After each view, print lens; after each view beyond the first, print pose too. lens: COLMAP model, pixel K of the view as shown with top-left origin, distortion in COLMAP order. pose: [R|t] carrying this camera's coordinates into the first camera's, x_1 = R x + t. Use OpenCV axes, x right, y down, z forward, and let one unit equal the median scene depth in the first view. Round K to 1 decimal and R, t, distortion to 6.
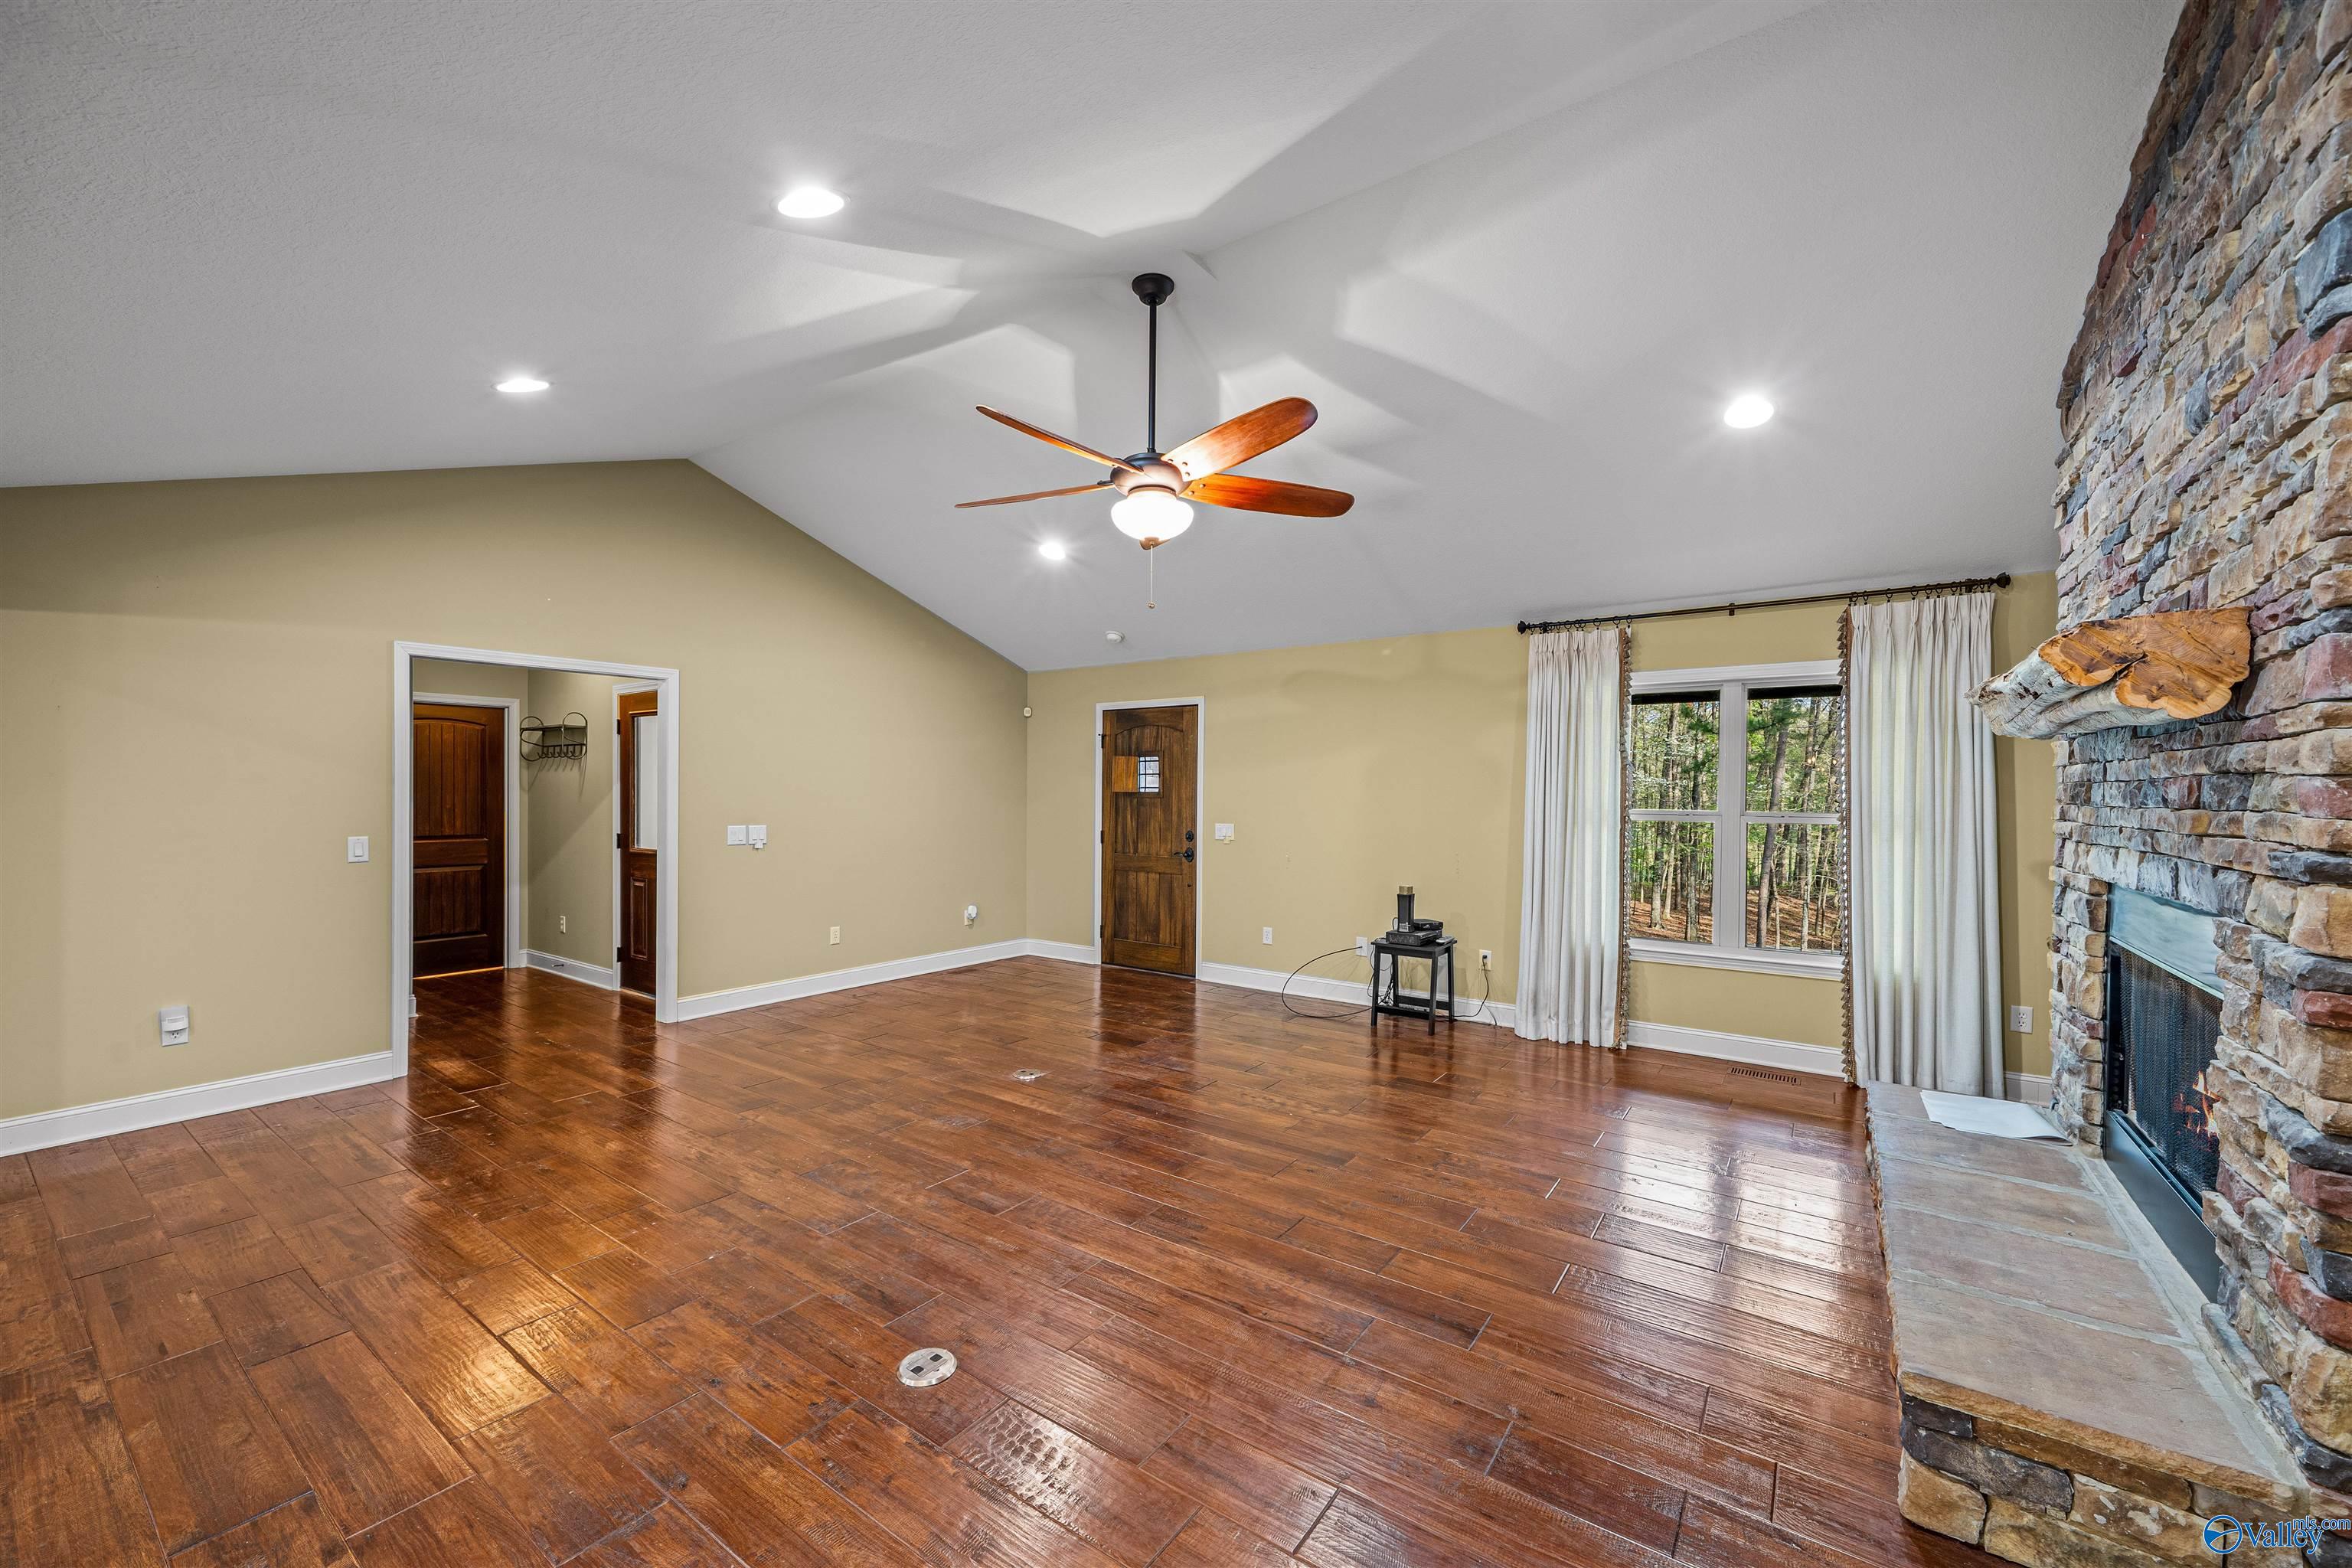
lens RADIAL K [[932.6, 0, 1177.6], [0, 932.6, 804.6], [0, 0, 1]] dist [-0.000099, 0.000113]
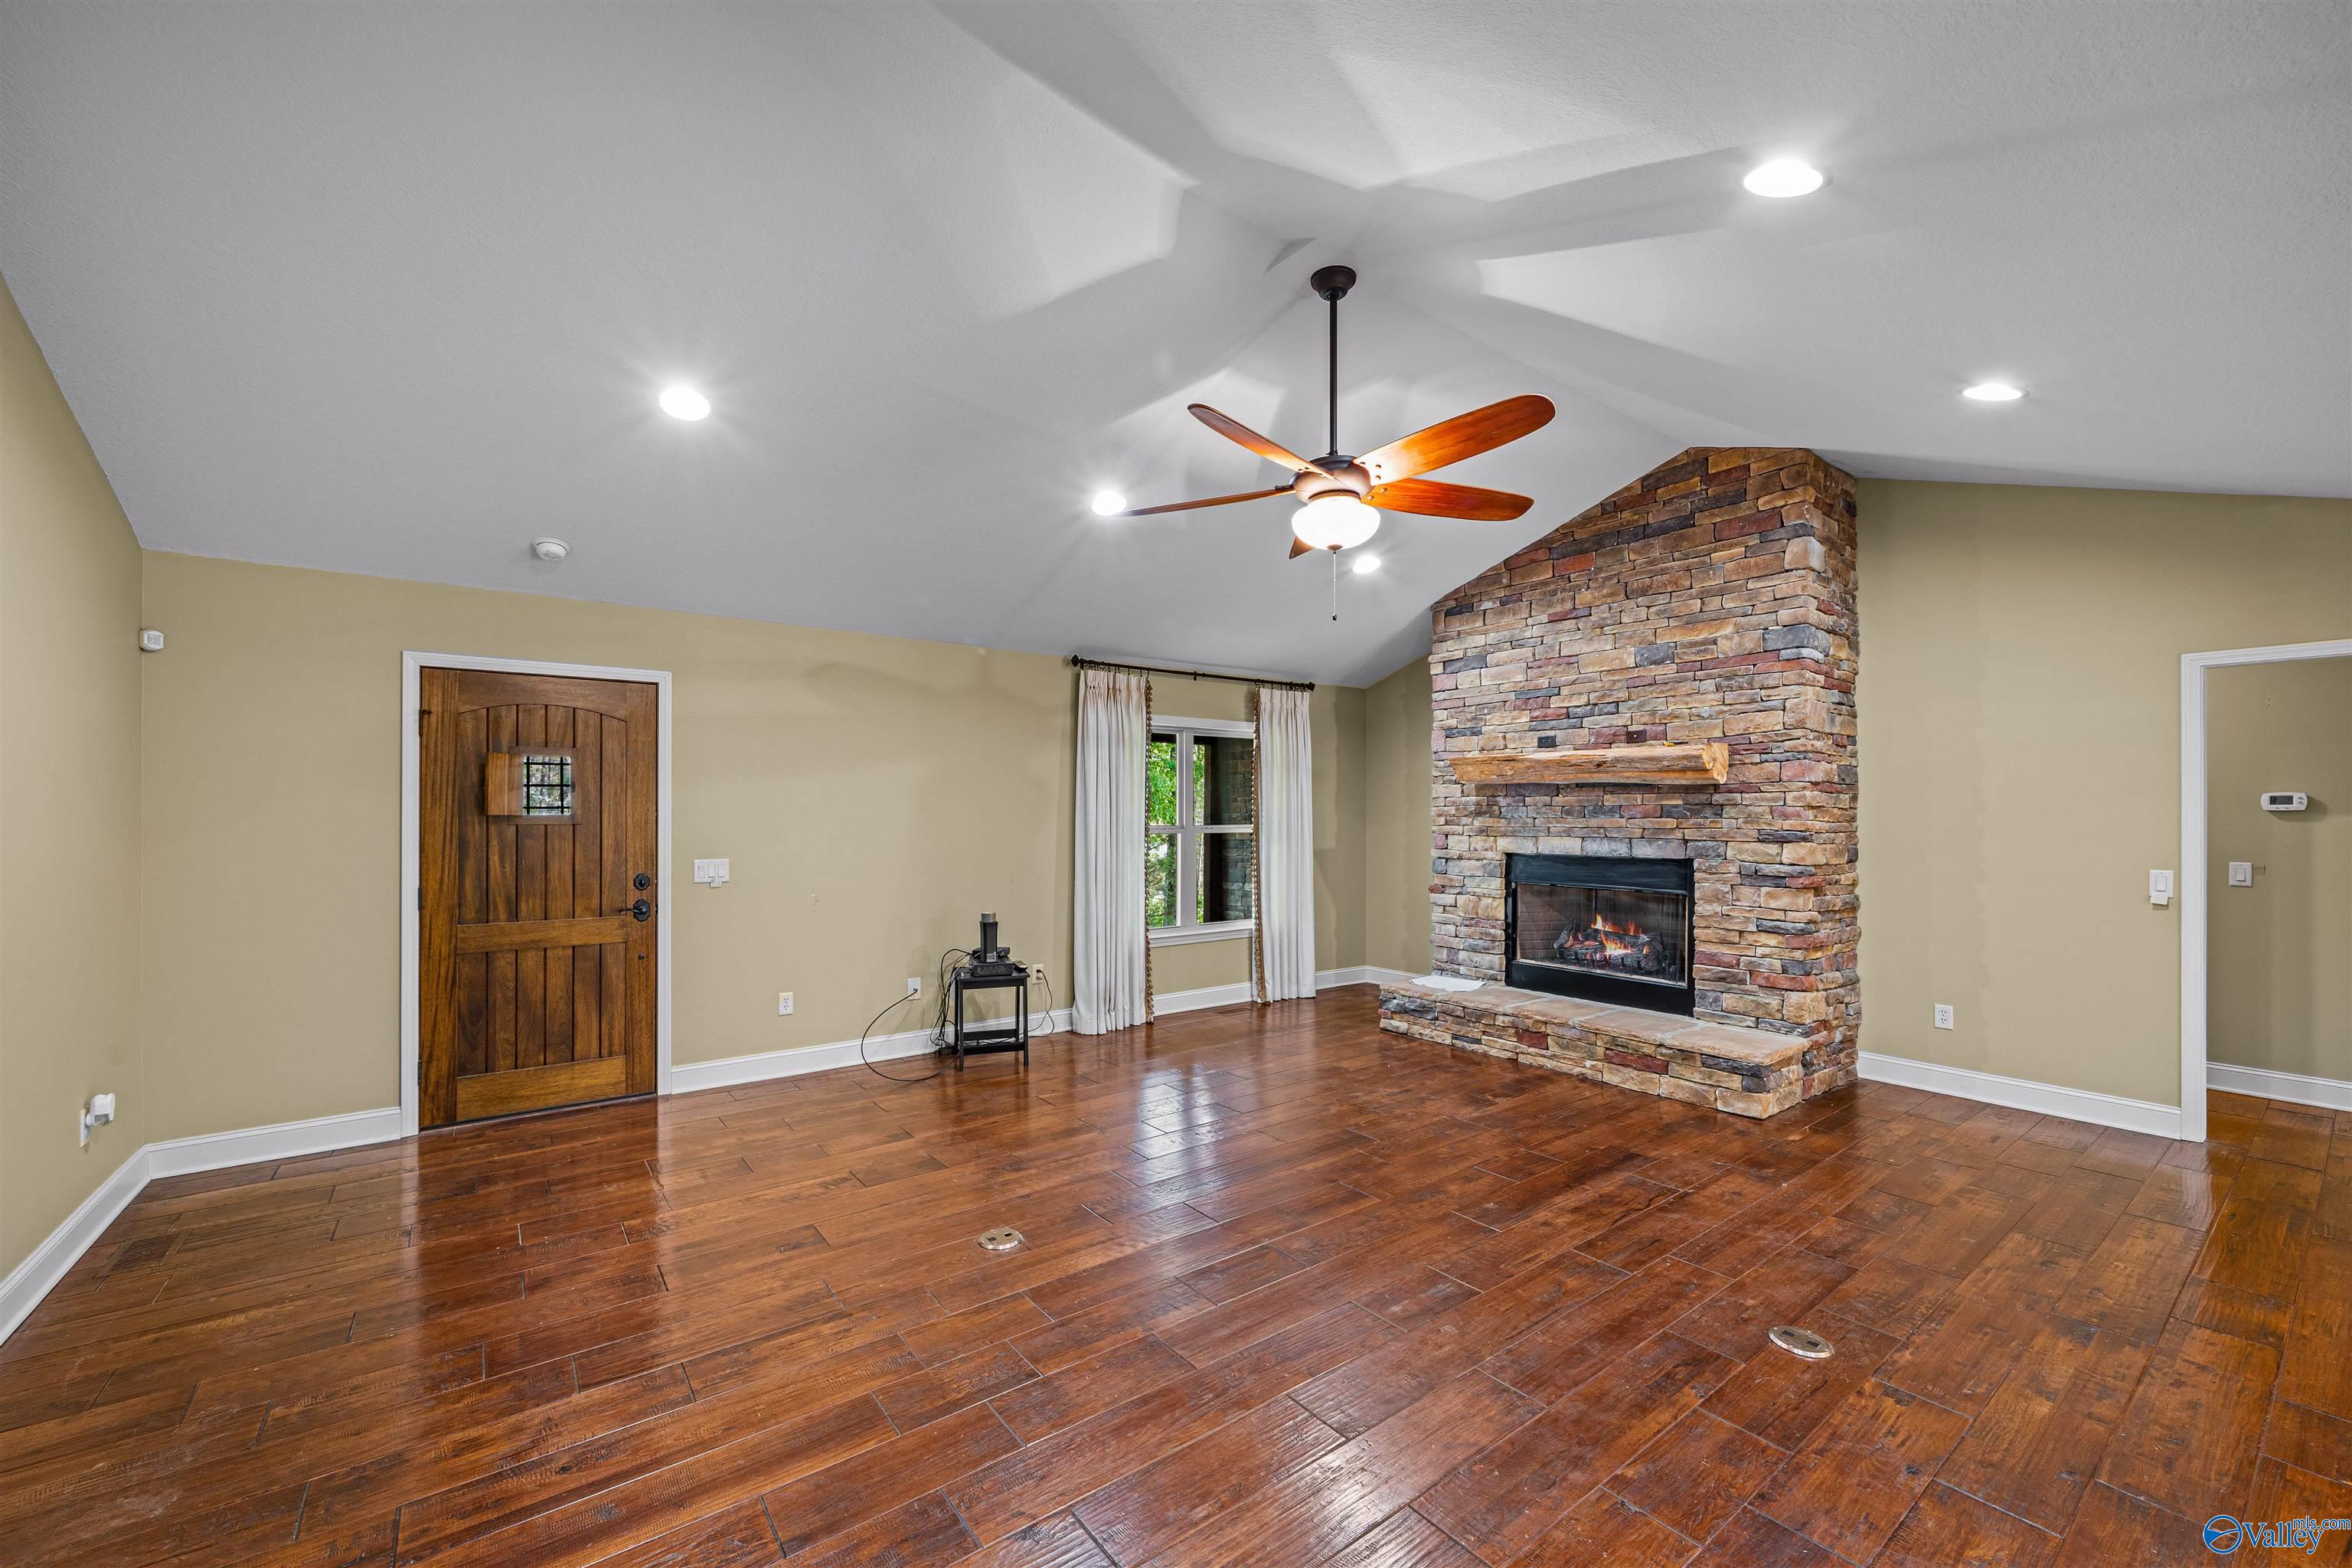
lens RADIAL K [[932.6, 0, 1177.6], [0, 932.6, 804.6], [0, 0, 1]] dist [-0.000099, 0.000113]
pose [[0.299338, 0.002830, 0.954143, -0.656945], [0.016801, 0.999825, -0.008236, -0.011368], [-0.953999, 0.018496, 0.299238, 0.584068]]
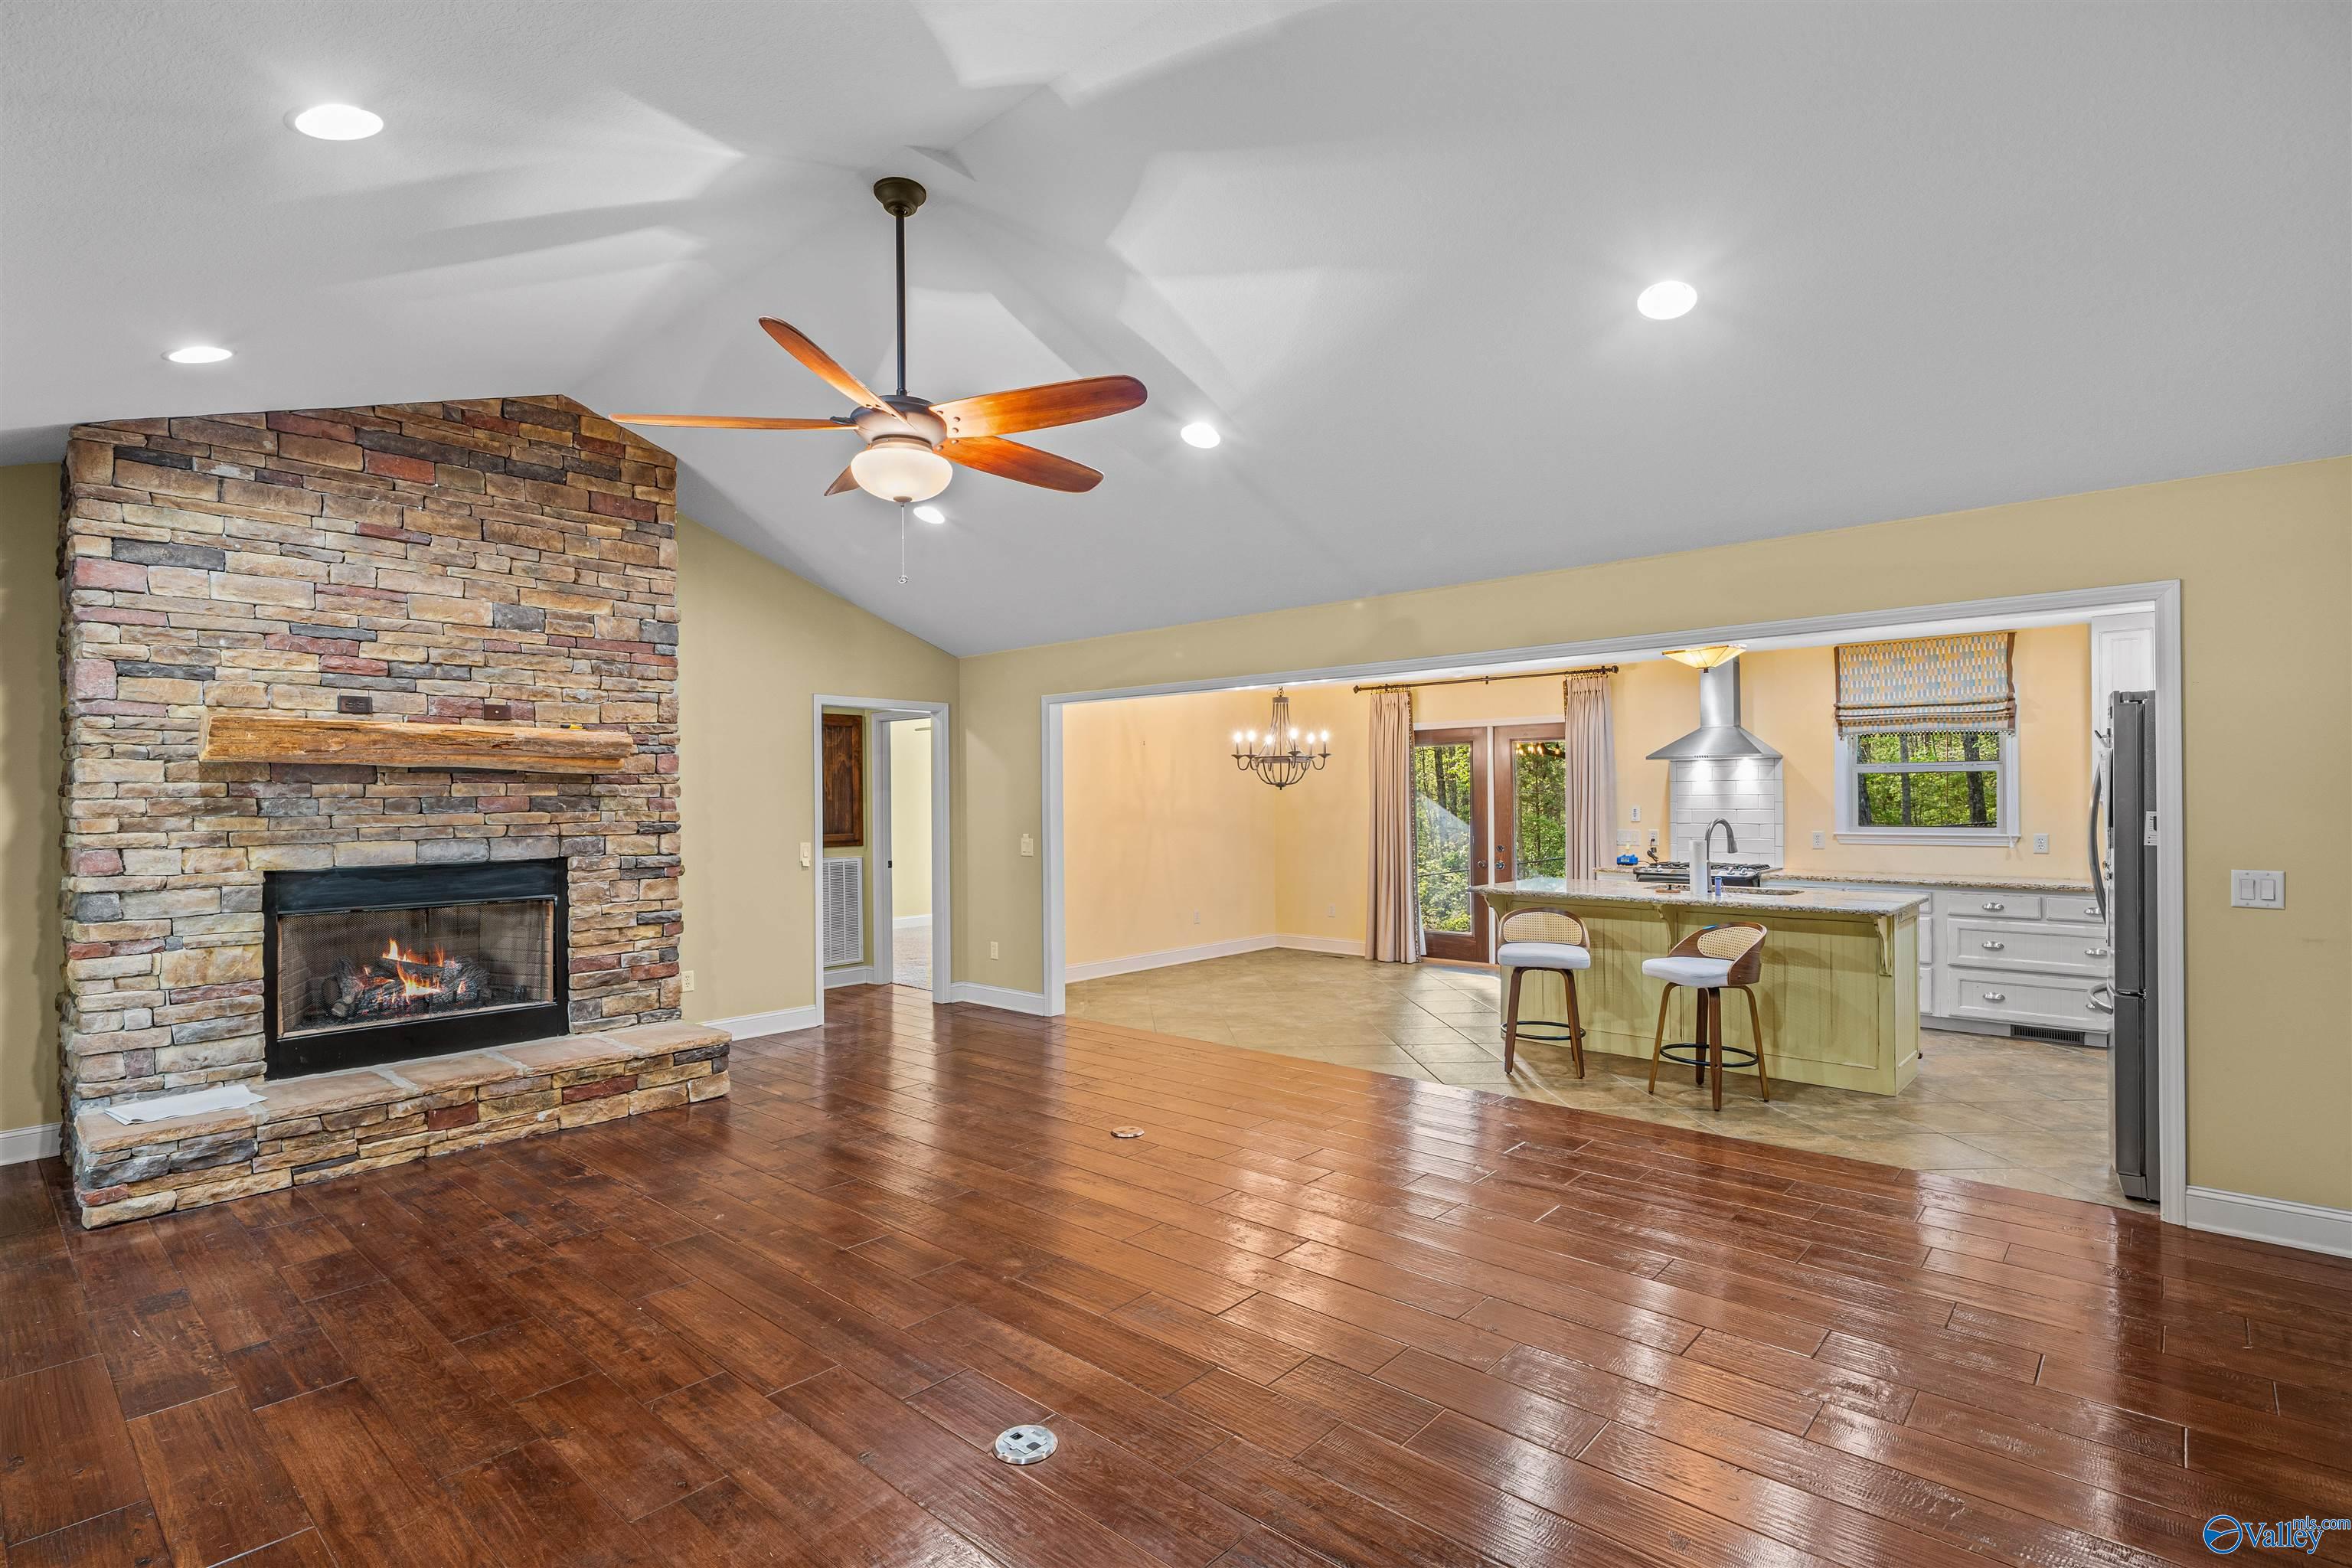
lens RADIAL K [[1115.2, 0, 1176.0], [0, 1115.2, 784.0], [0, 0, 1]] dist [0.000245, 0.000237]
pose [[-0.994032, 0.002483, 0.109062, -0.253694], [0.003204, 0.999974, 0.006439, -0.026262], [-0.109044, 0.006750, -0.994014, 1.317154]]
